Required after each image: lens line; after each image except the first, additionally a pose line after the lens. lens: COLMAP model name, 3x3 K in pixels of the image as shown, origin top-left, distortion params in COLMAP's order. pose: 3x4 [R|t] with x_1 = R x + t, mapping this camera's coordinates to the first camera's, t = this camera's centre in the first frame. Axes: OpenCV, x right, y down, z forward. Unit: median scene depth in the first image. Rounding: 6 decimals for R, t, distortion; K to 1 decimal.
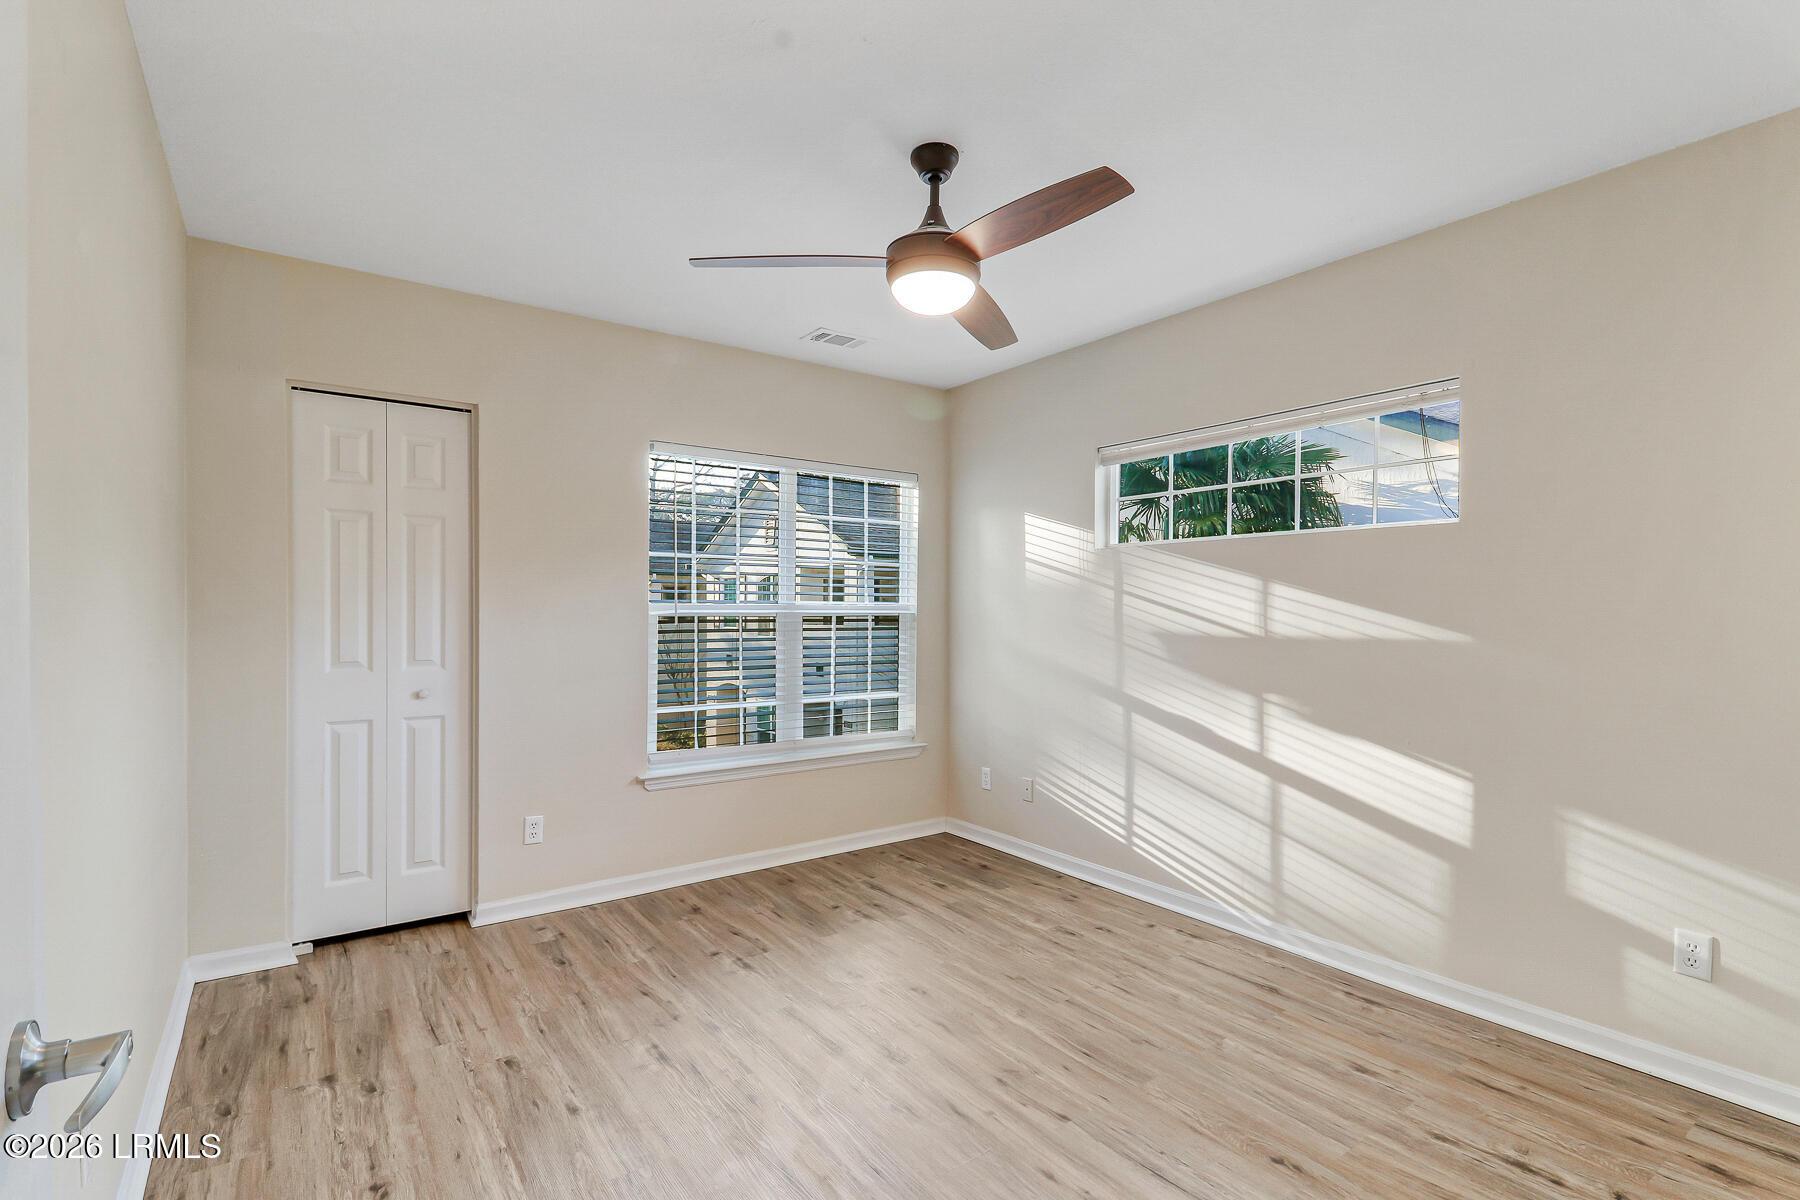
lens RADIAL K [[839.6, 0, 913.0], [0, 839.6, 613.2], [0, 0, 1]] dist [0.019101, -0.015381]
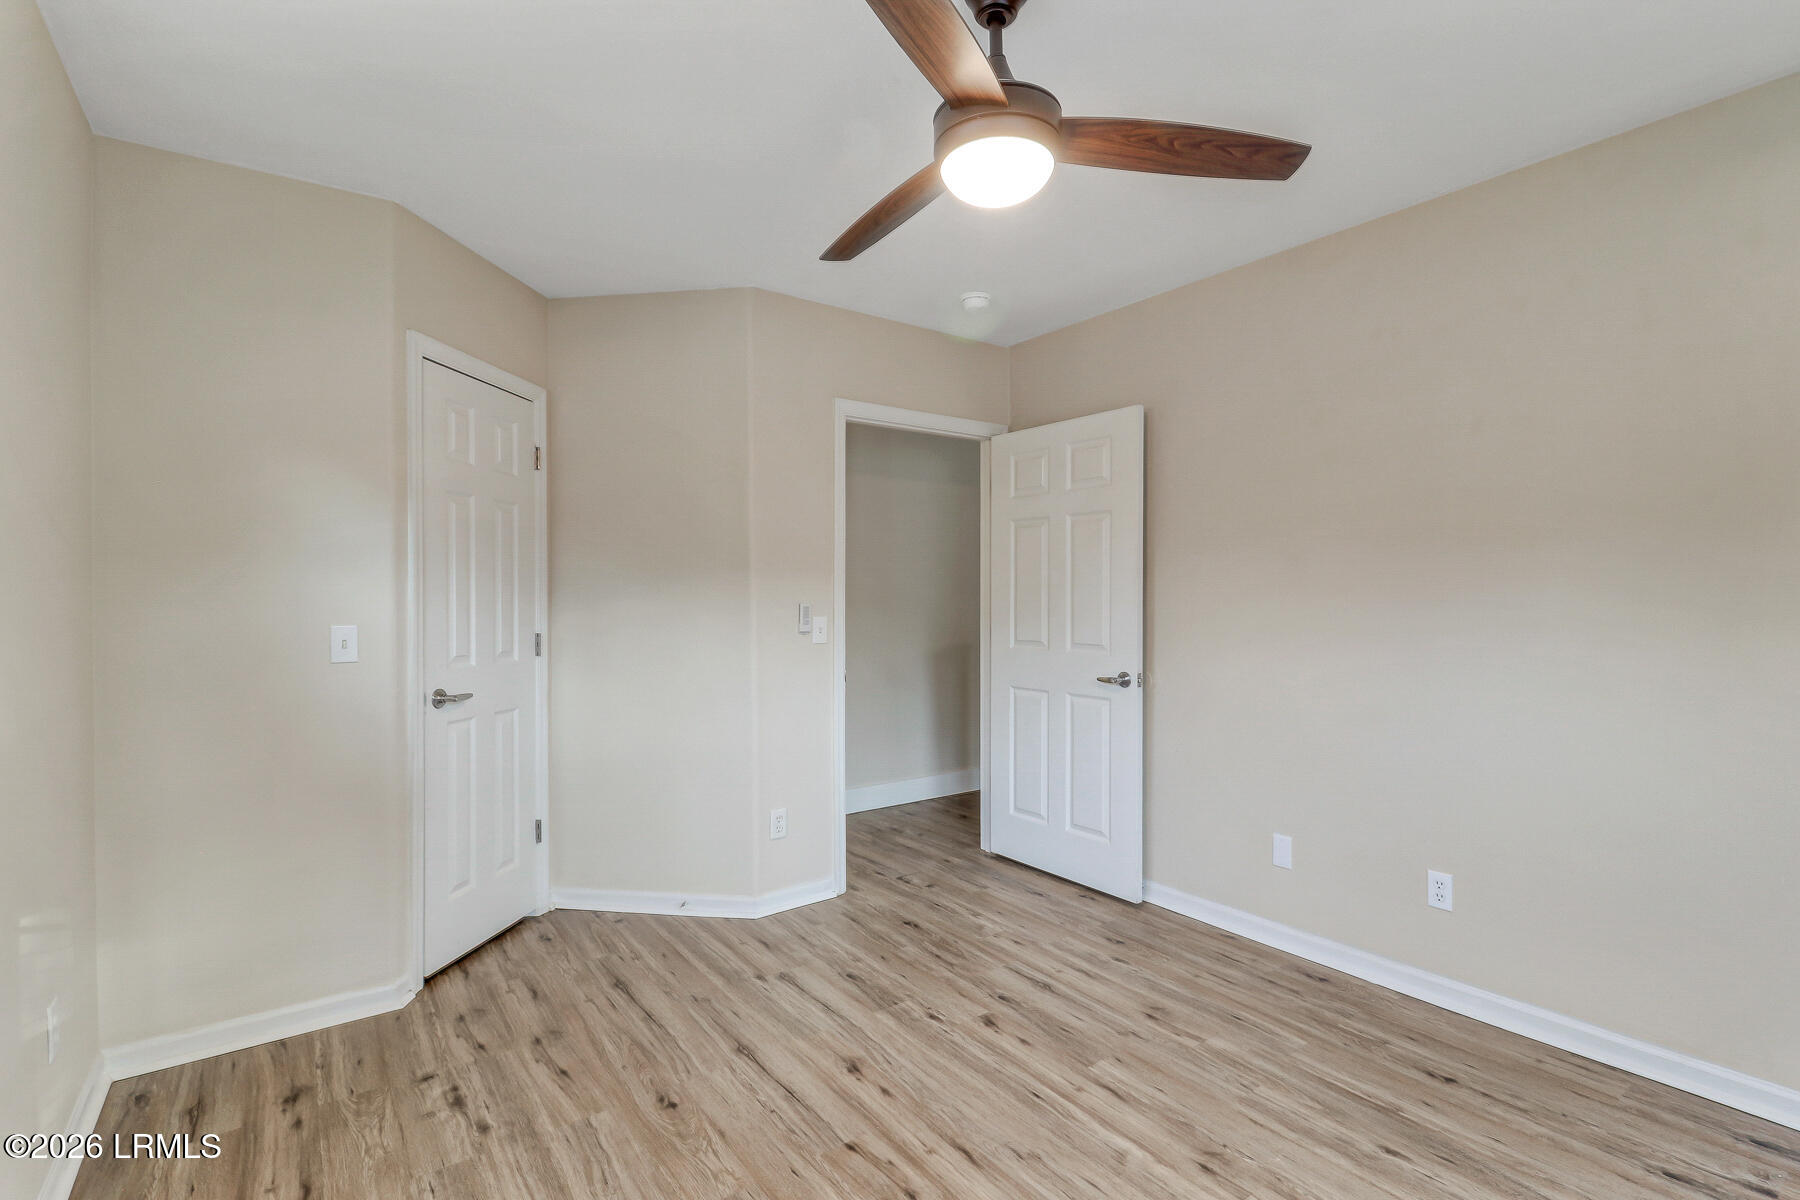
lens RADIAL K [[839.6, 0, 913.0], [0, 839.6, 613.2], [0, 0, 1]] dist [0.019101, -0.015381]
pose [[-0.999991, 0.003297, 0.002528, 0.109225], [0.003332, 0.999894, 0.014195, -0.002324], [-0.002480, 0.014203, -0.999896, 1.971933]]
